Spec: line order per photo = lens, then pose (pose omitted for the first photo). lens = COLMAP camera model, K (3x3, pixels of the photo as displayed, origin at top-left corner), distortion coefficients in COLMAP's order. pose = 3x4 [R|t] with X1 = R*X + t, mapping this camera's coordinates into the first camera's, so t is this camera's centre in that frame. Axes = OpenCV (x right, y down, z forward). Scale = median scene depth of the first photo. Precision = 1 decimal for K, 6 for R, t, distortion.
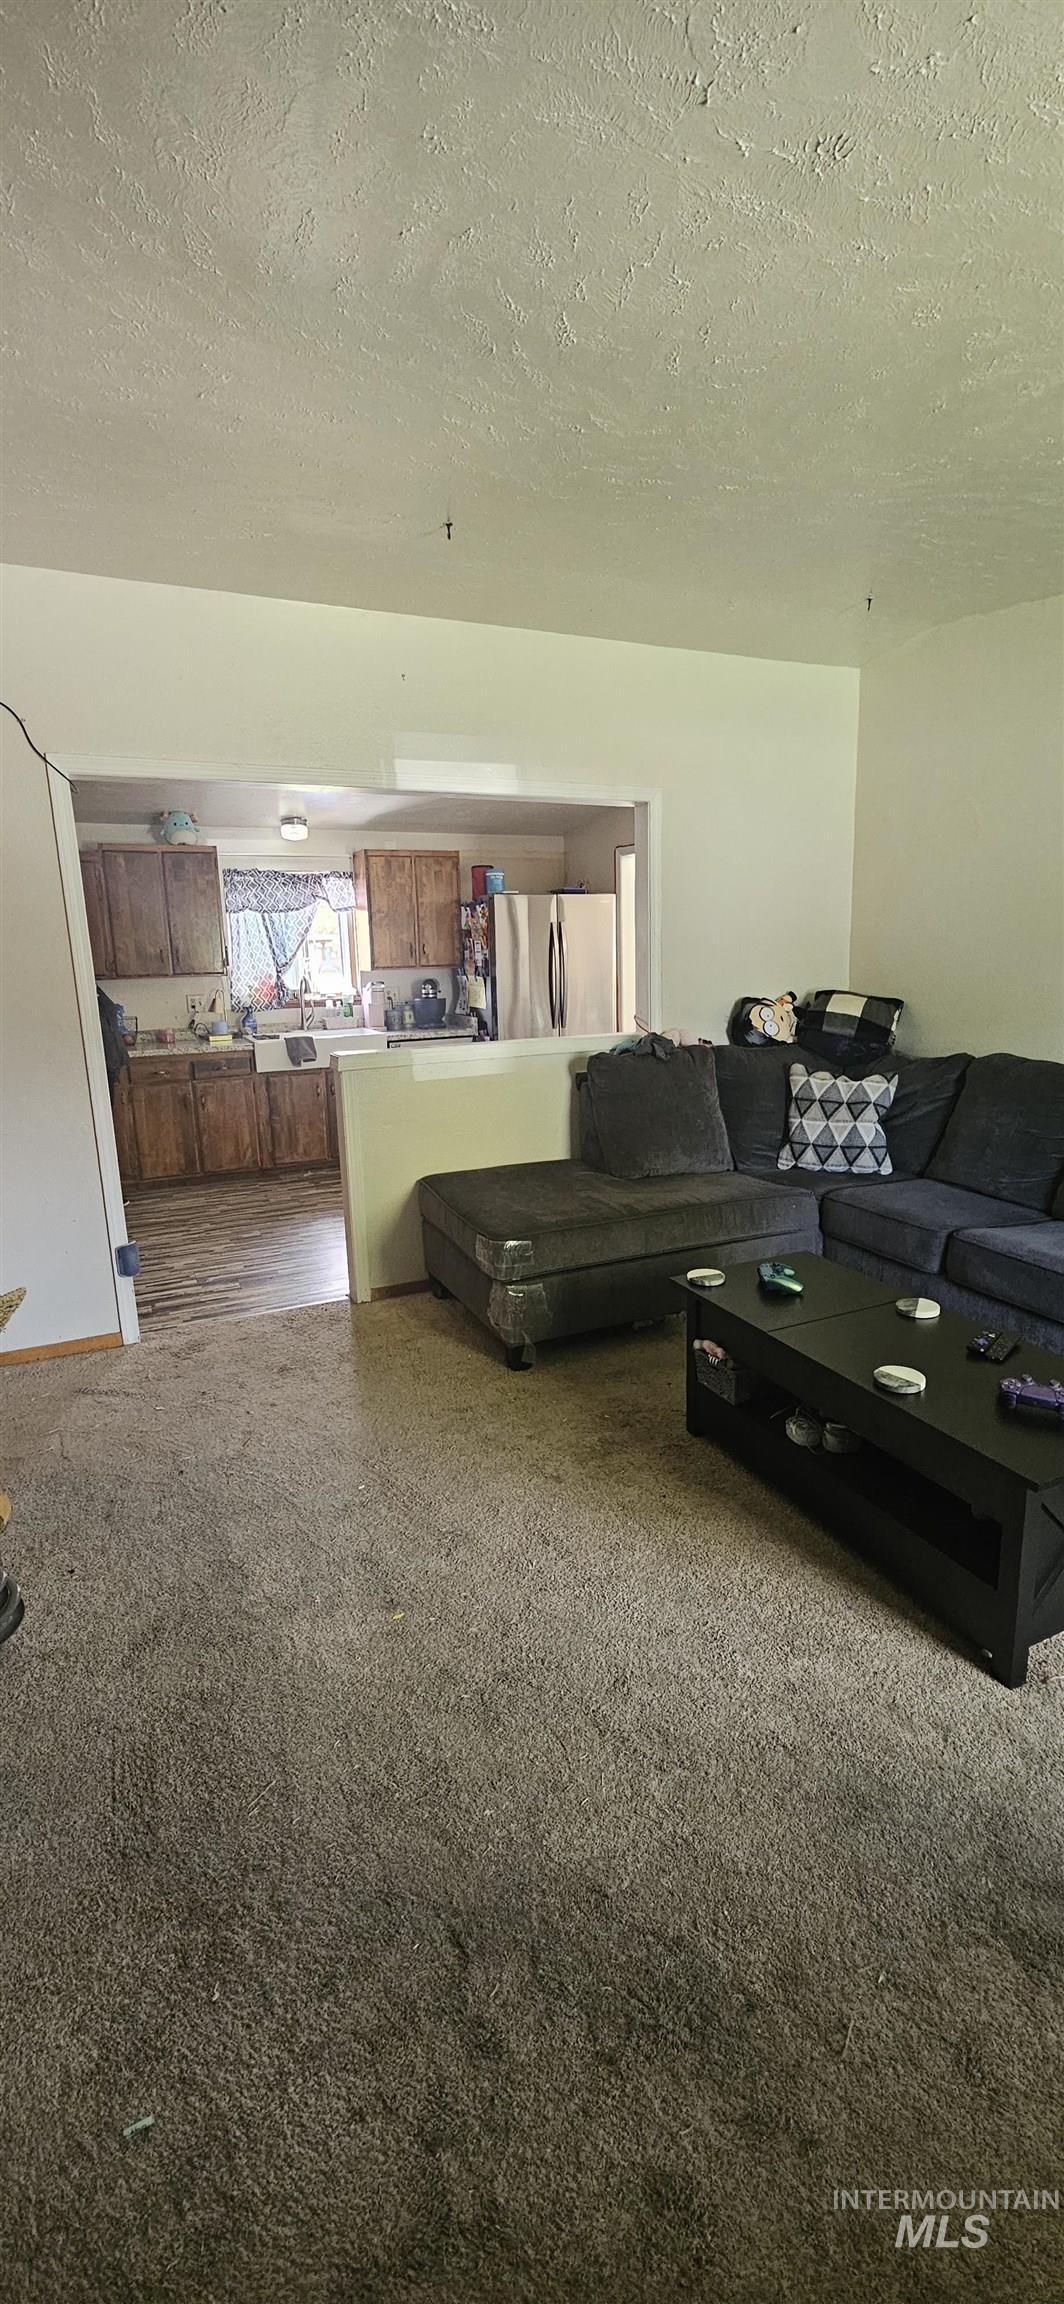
lens RADIAL K [[945.3, 0, 532.0], [0, 945.3, 1152.0], [0, 0, 1]] dist [0.000086, 0.000062]
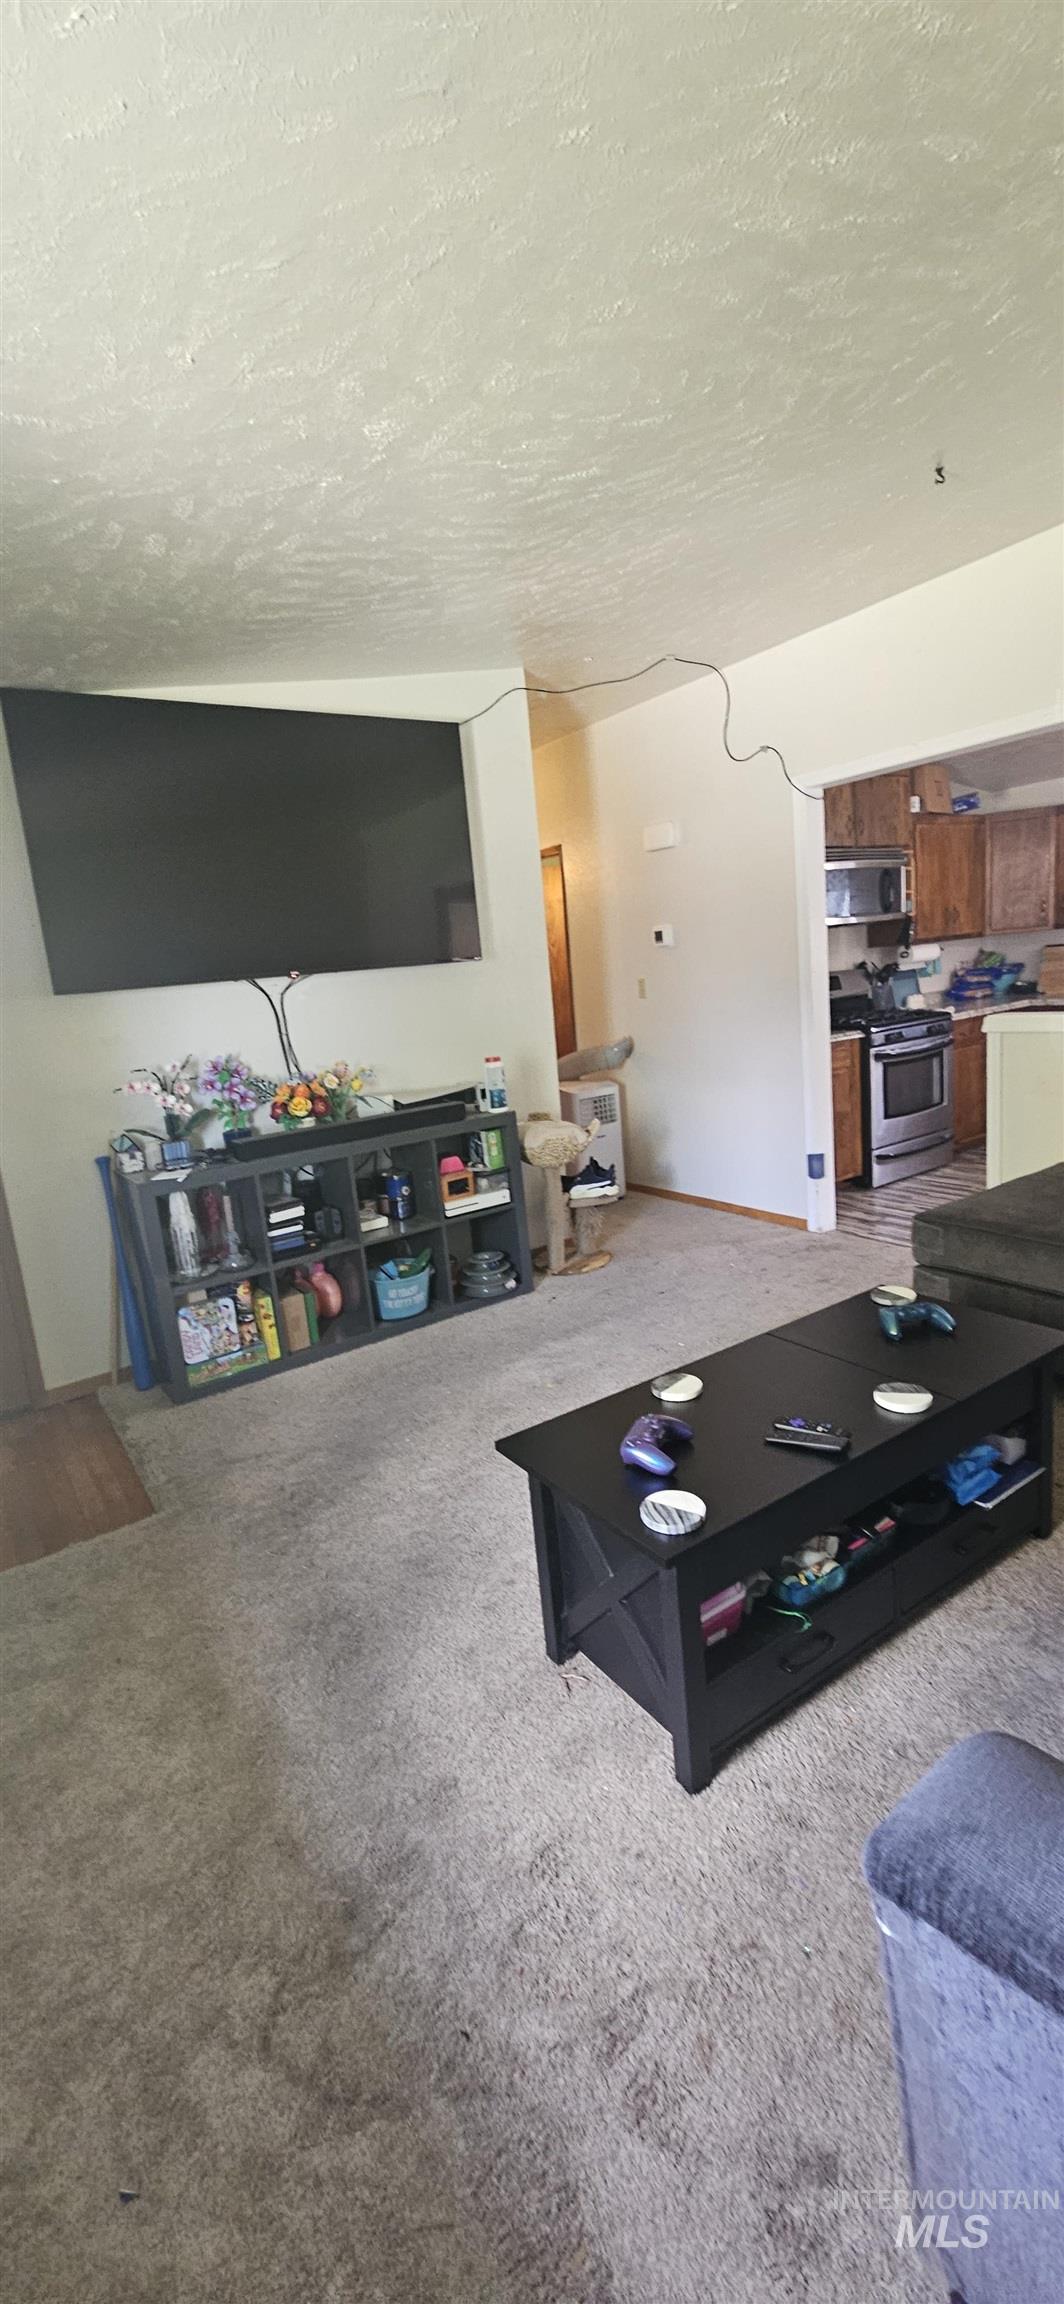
lens RADIAL K [[945.3, 0, 532.0], [0, 945.3, 1152.0], [0, 0, 1]] dist [0.000086, 0.000062]
pose [[0.149490, 0.198647, -0.968603, 0.442317], [-0.121861, 0.975844, 0.181325, -0.053309], [0.981225, 0.090928, 0.170086, 0.236298]]
